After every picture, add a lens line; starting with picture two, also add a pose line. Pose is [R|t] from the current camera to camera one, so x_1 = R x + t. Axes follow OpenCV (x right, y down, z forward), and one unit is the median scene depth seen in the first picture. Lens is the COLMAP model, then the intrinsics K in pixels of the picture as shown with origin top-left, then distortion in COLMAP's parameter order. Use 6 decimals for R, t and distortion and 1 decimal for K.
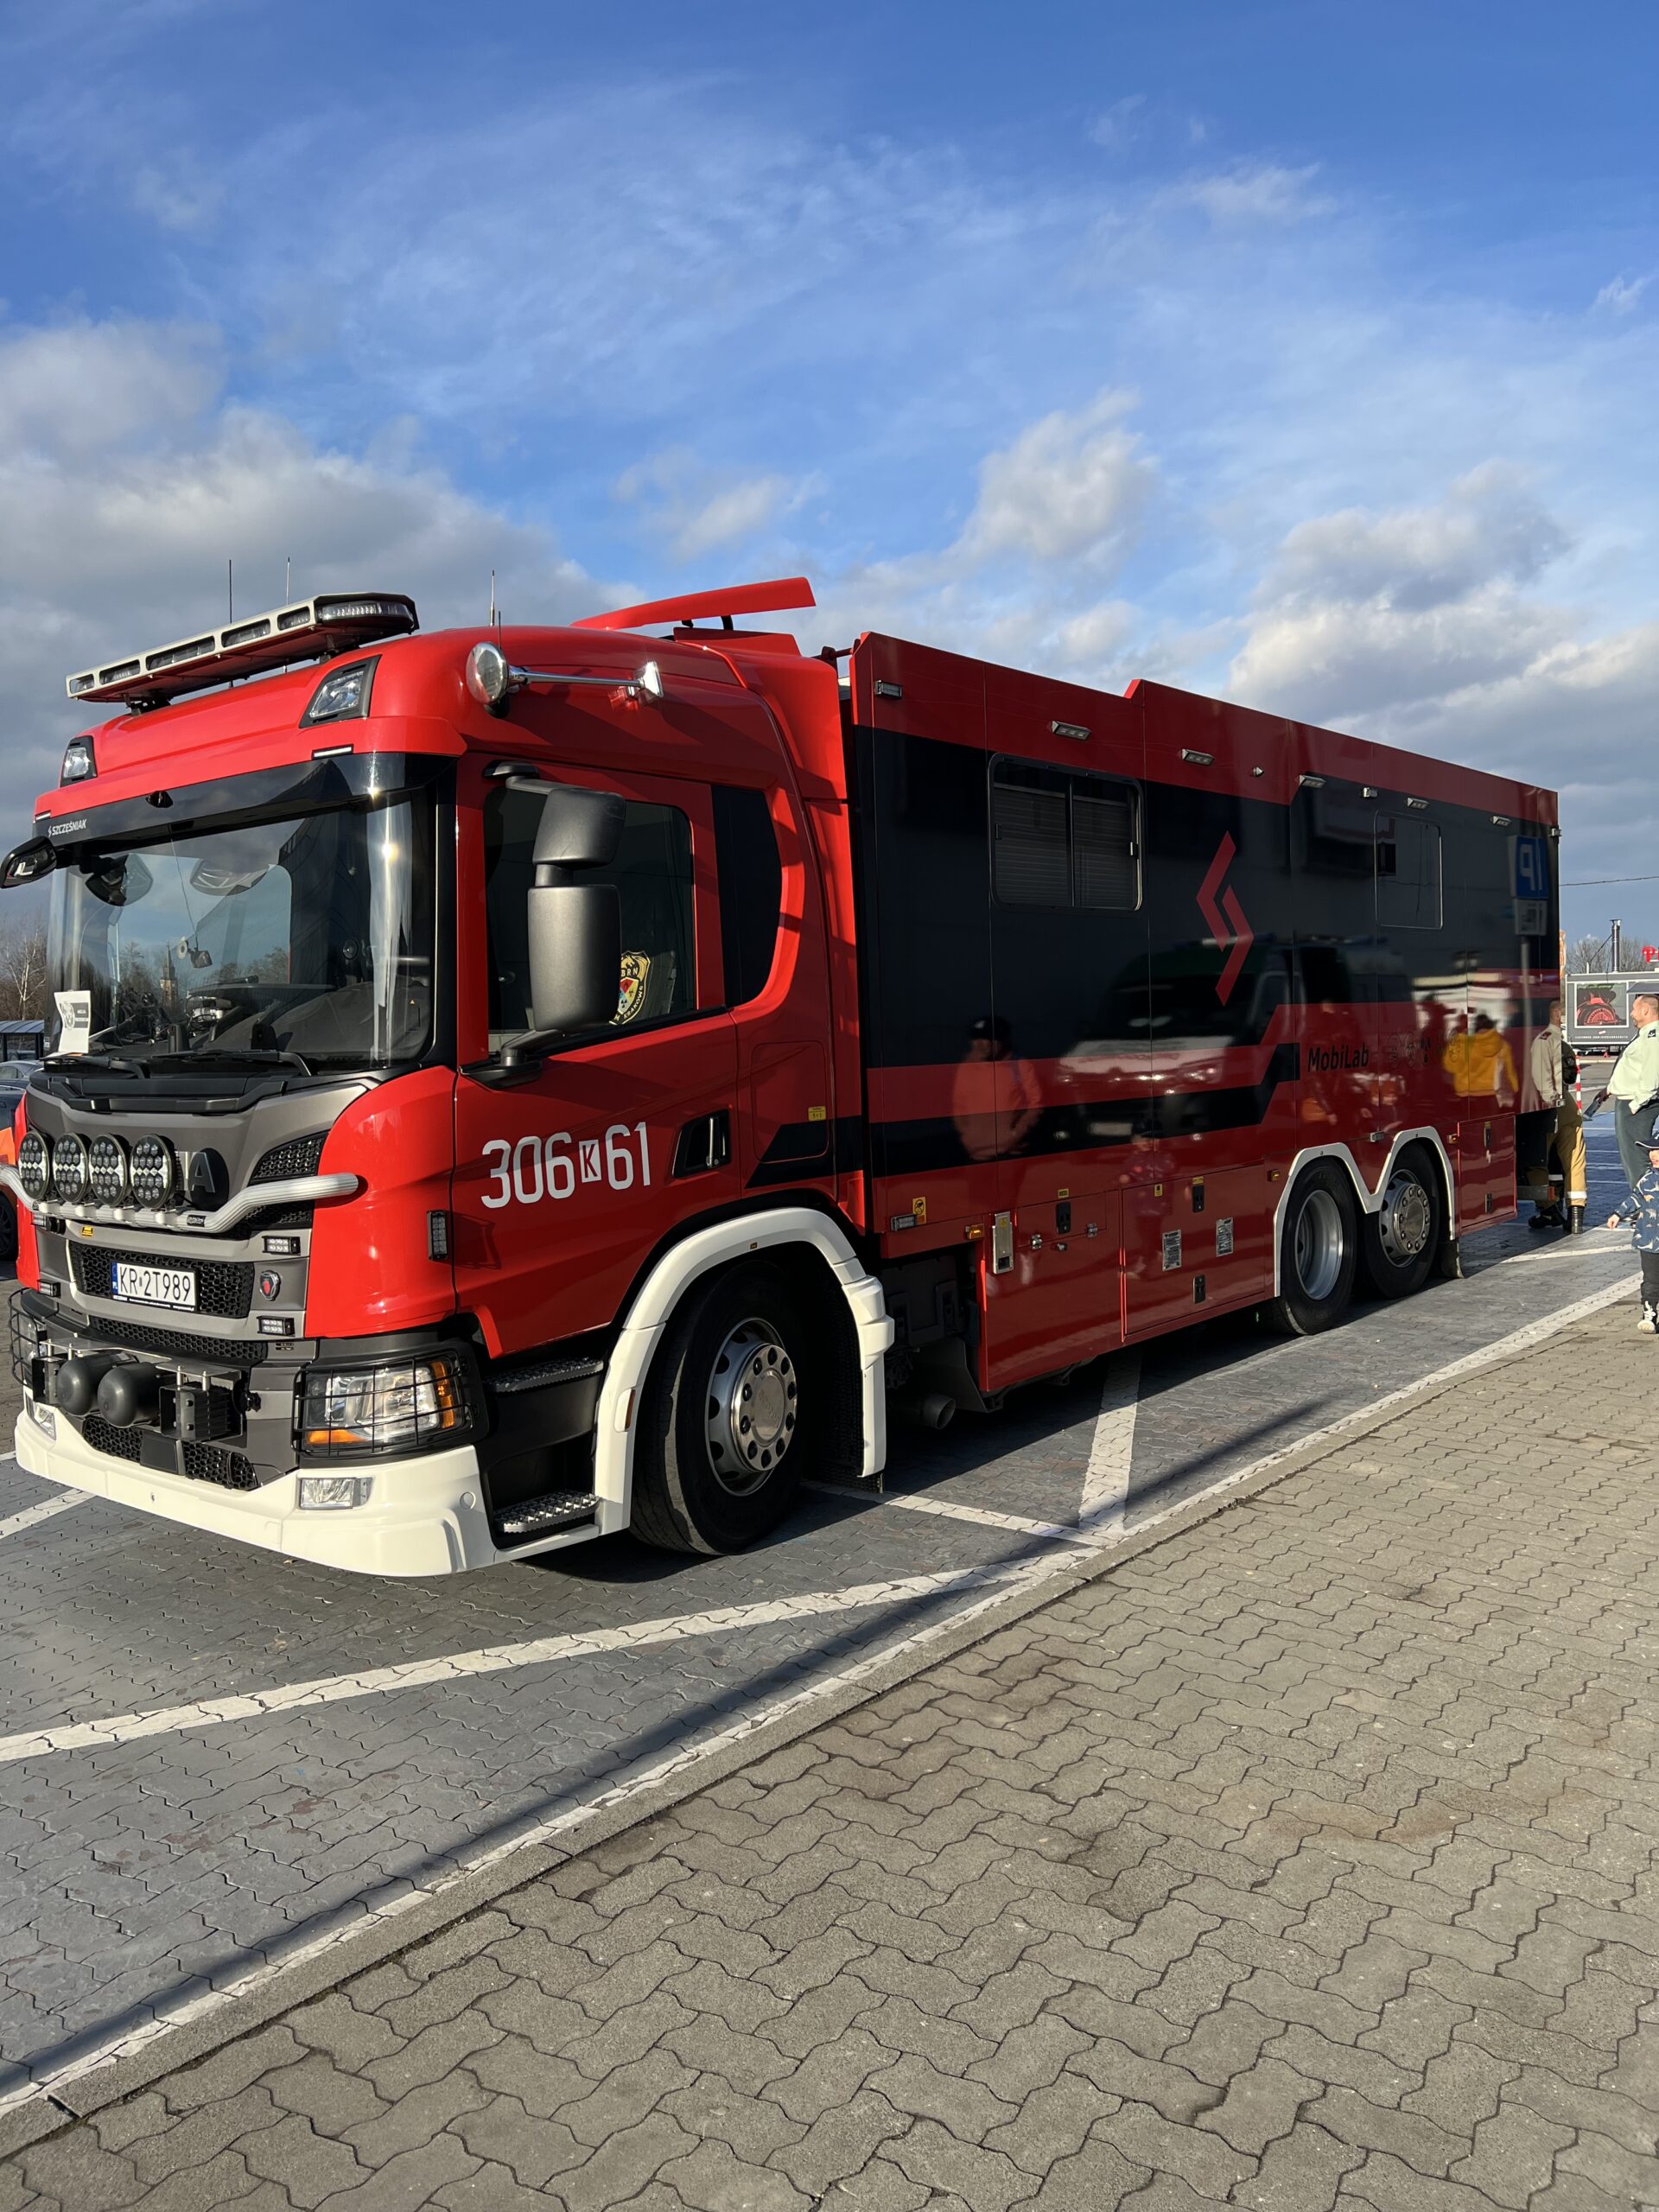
lens RADIAL K [[1715.9, 0, 829.5], [0, 1715.9, 1106.0], [0, 0, 1]] dist [0.006725, -0.022847]
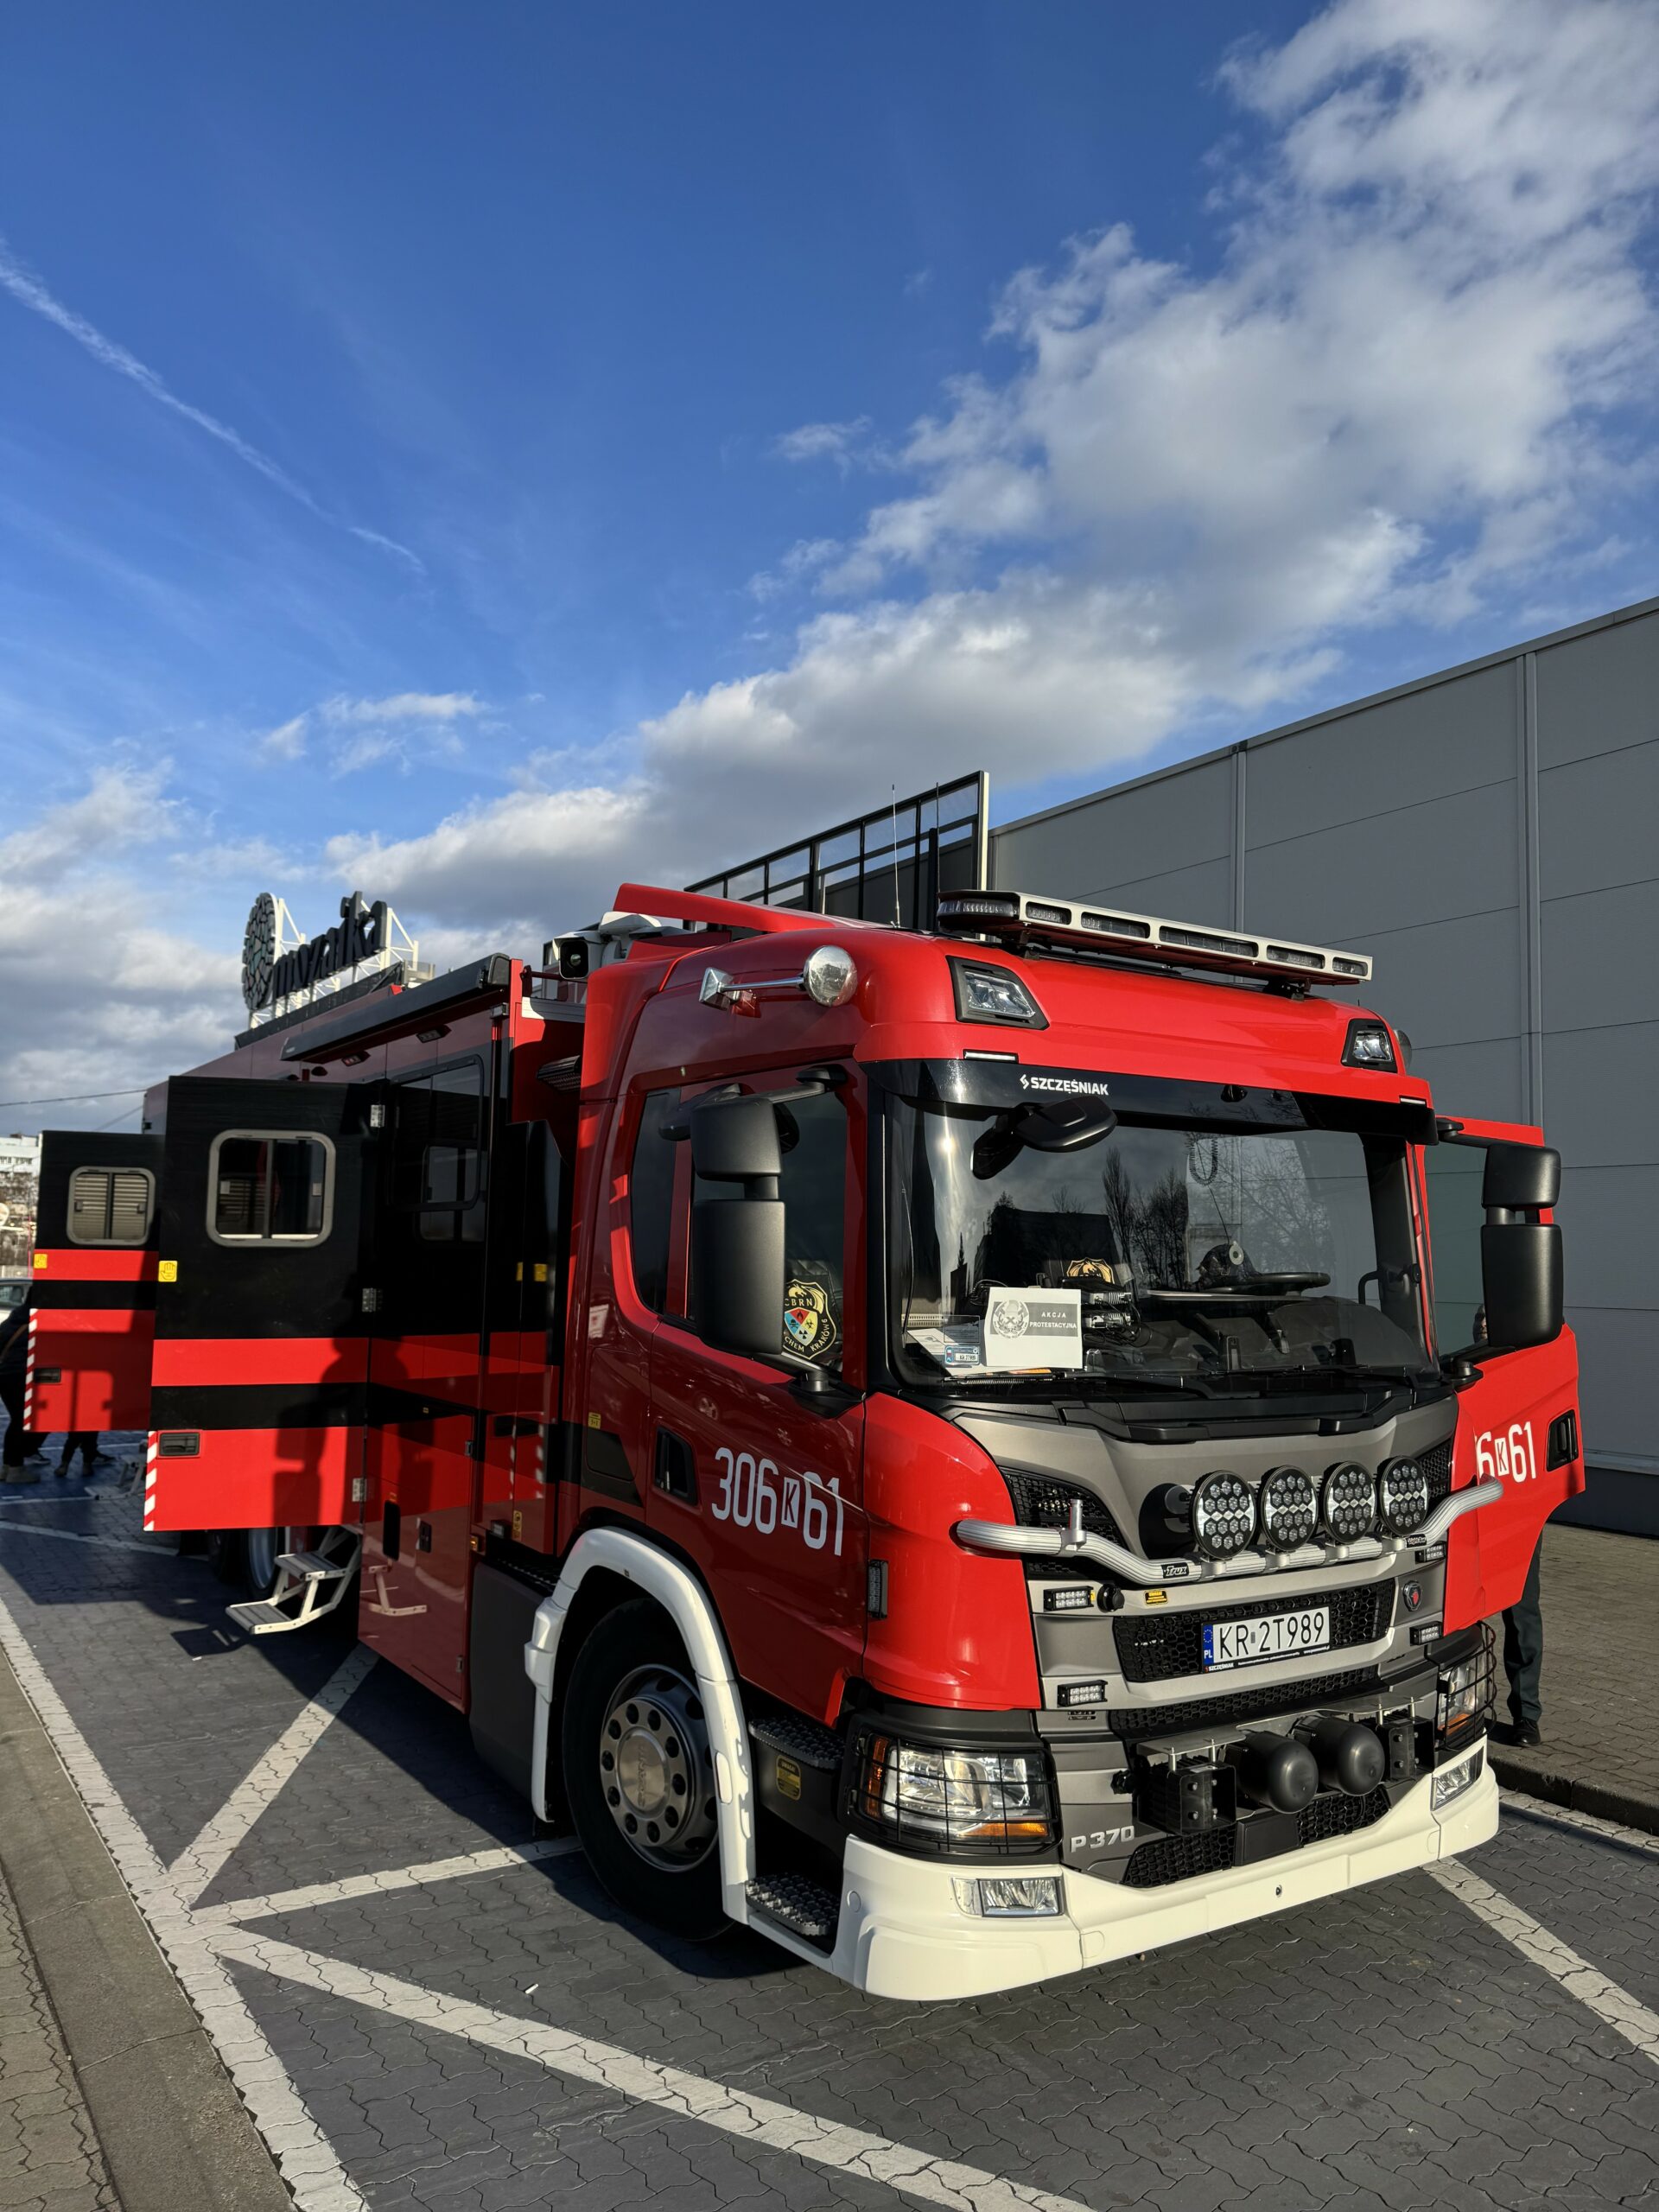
lens RADIAL K [[1555.4, 0, 829.5], [0, 1555.4, 1106.0], [0, 0, 1]] dist [-0.018474, -0.003866]
pose [[0.293400, 0.131680, 0.946877, -1.288353], [0.014828, 0.989722, -0.142233, -0.057479], [-0.955875, 0.055772, 0.288432, 1.000090]]
